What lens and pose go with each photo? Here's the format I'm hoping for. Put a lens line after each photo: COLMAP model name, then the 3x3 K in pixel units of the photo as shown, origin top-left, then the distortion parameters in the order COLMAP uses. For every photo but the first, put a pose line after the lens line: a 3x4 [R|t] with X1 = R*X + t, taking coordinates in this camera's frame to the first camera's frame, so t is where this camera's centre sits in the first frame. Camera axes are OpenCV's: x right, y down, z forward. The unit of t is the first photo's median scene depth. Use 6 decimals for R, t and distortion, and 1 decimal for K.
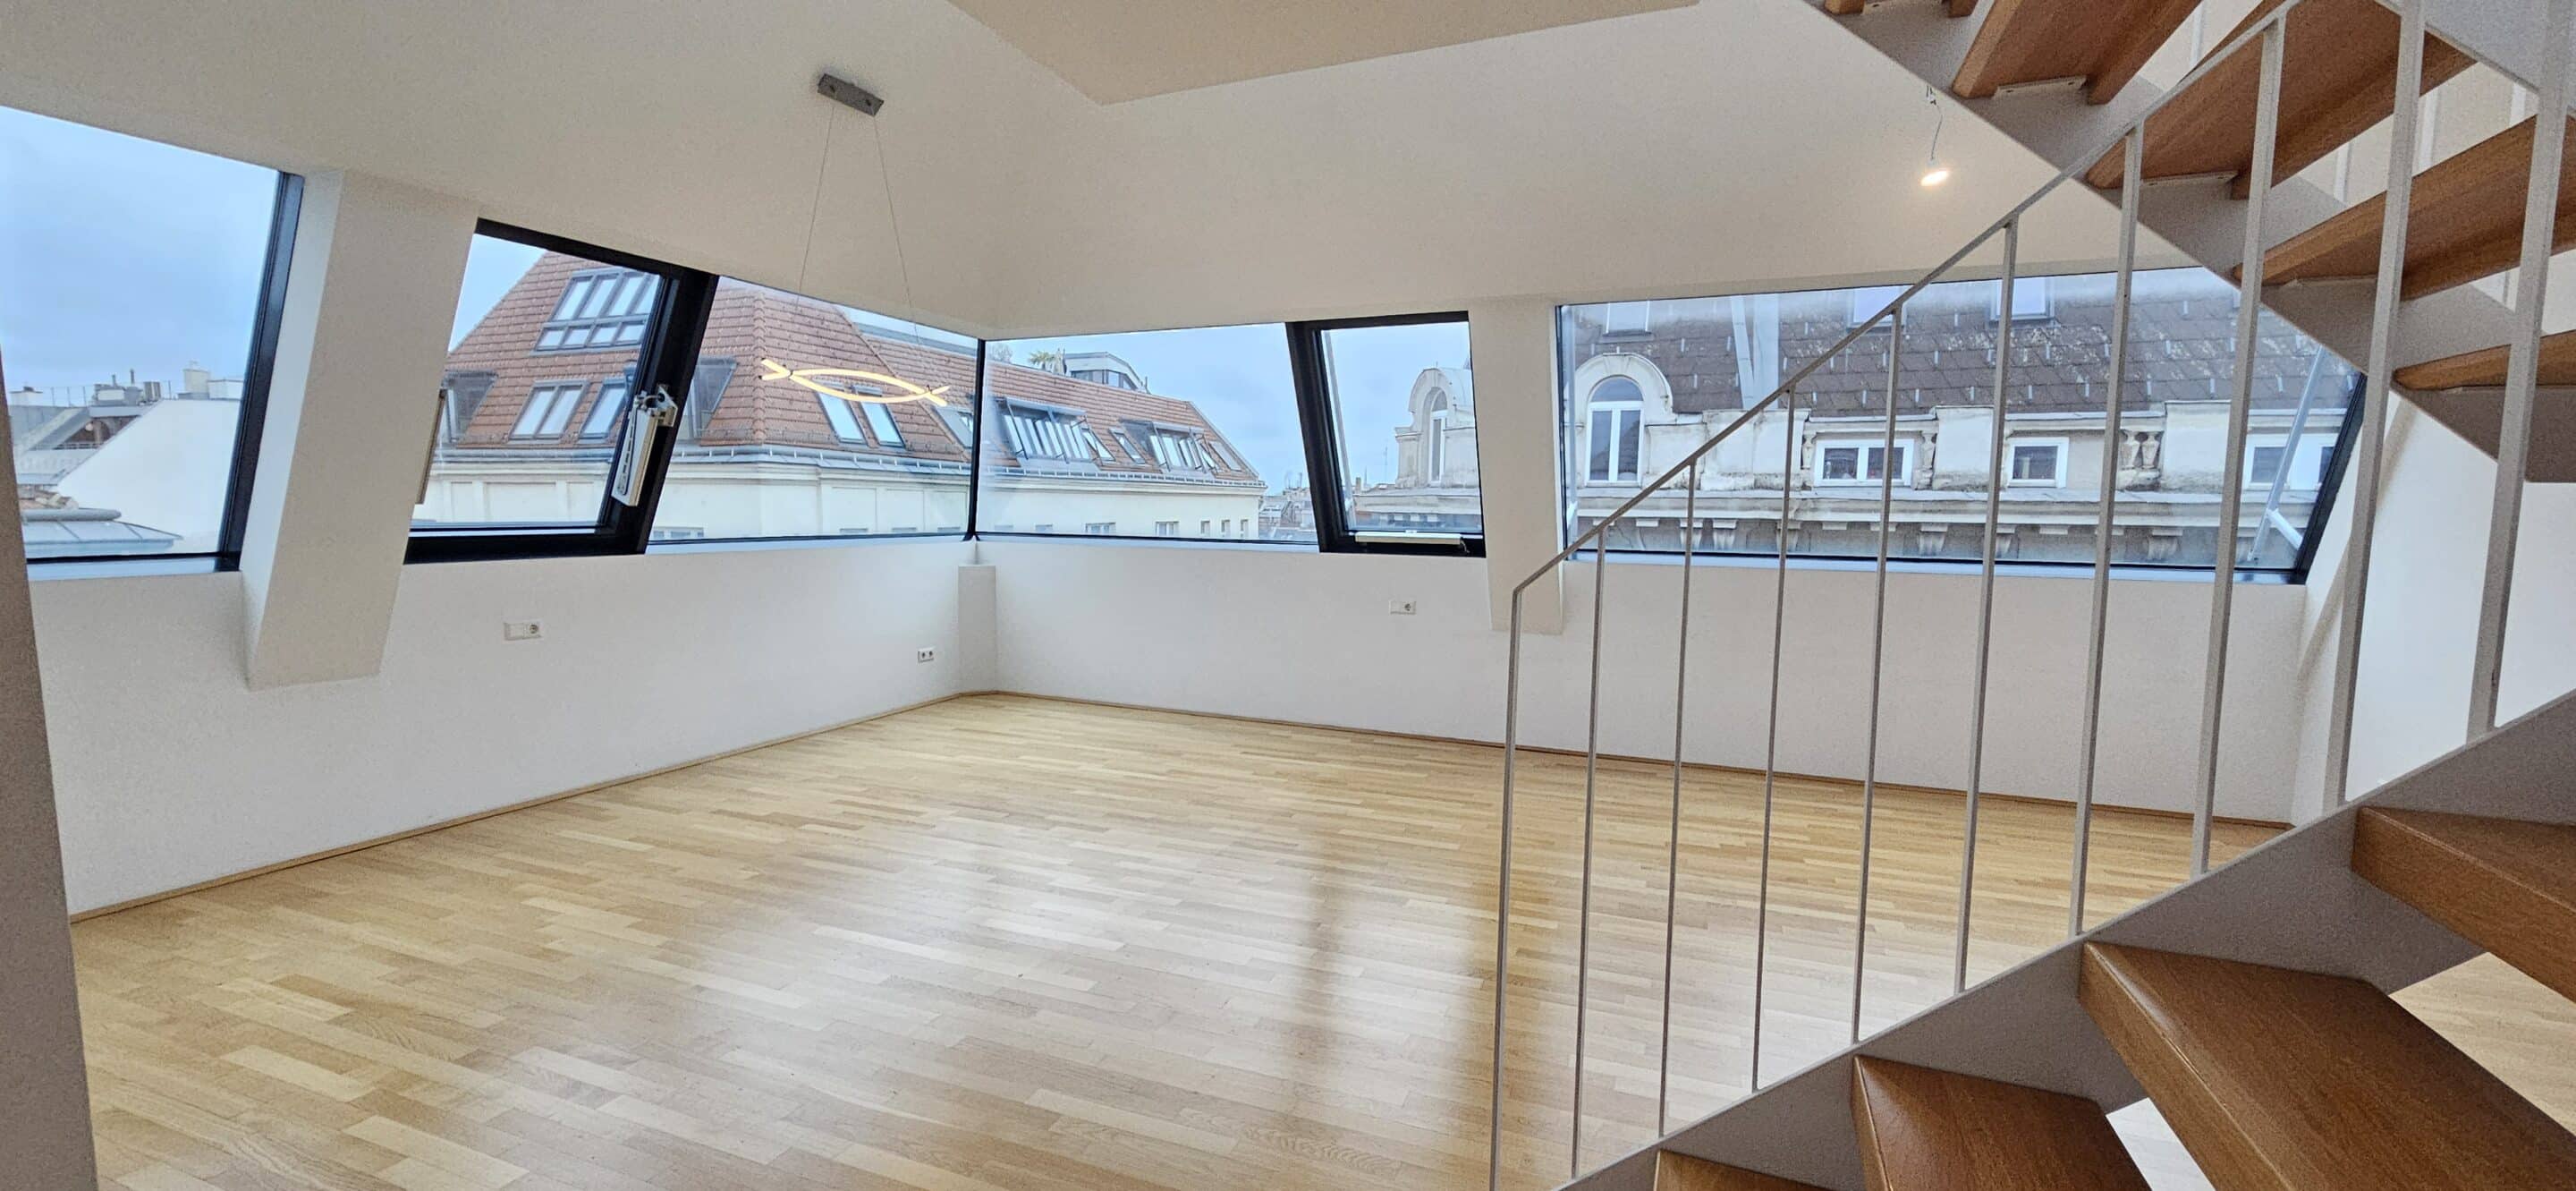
lens RADIAL K [[1048.6, 0, 1279.4], [0, 1048.6, 623.1], [0, 0, 1]] dist [0.002476, -0.000392]
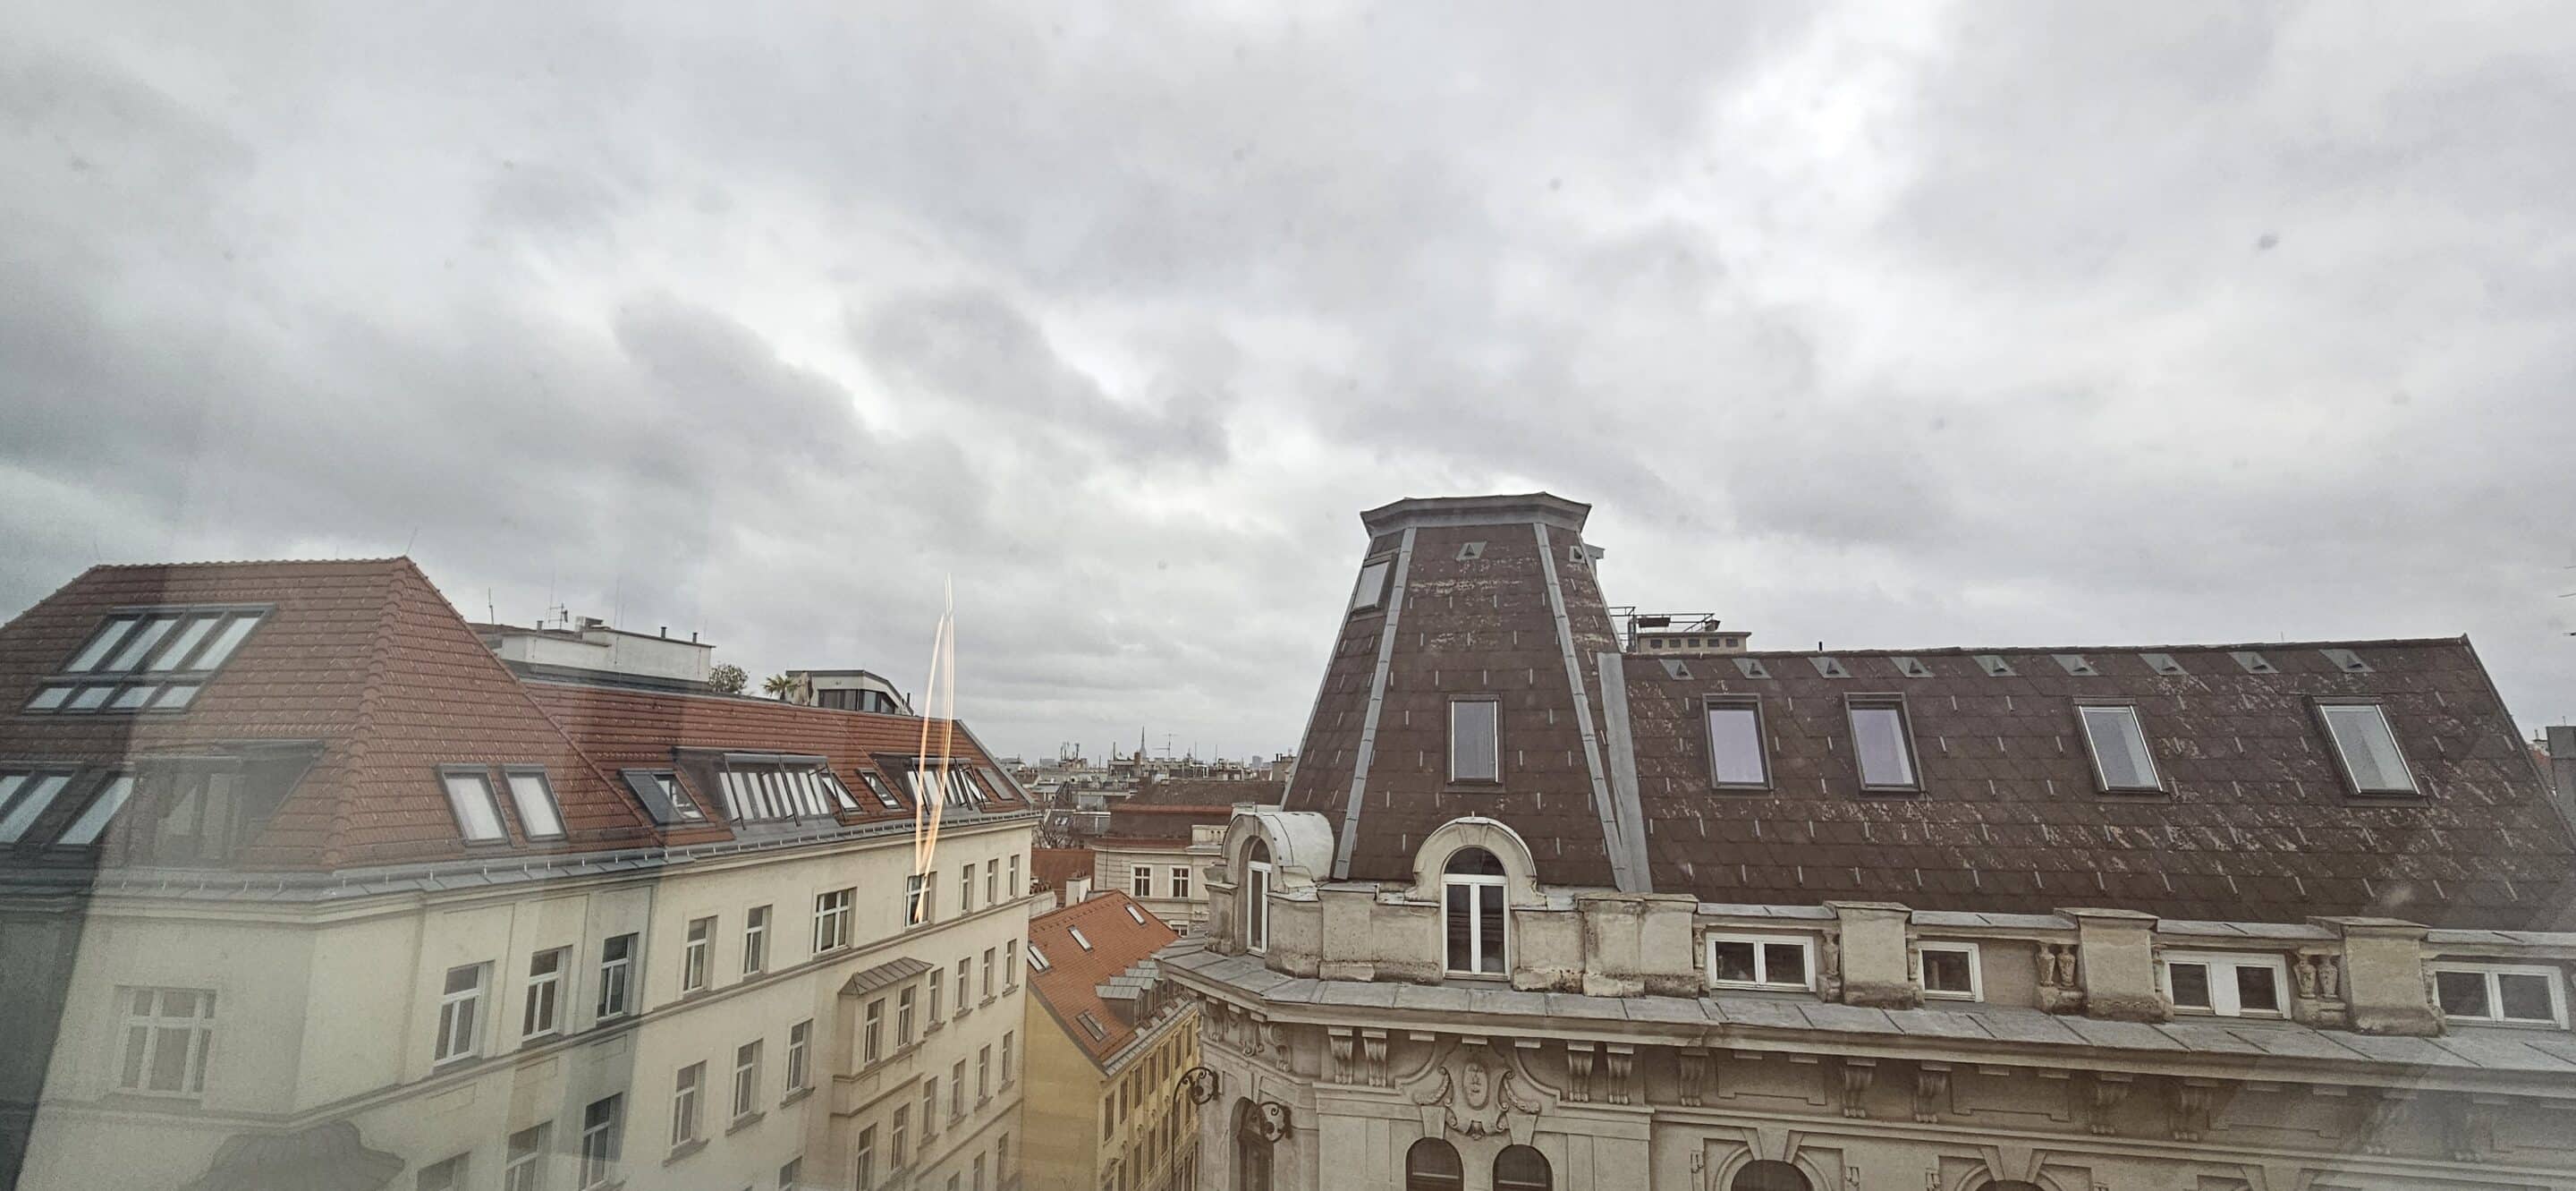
lens RADIAL K [[1048.6, 0, 1272.6], [0, 1048.6, 638.5], [0, 0, 1]] dist [0.002476, -0.000392]
pose [[0.979171, 0.024789, 0.201517, -0.008405], [0.022299, 0.973385, -0.228087, -0.207783], [-0.201808, 0.227830, 0.952558, 0.195618]]
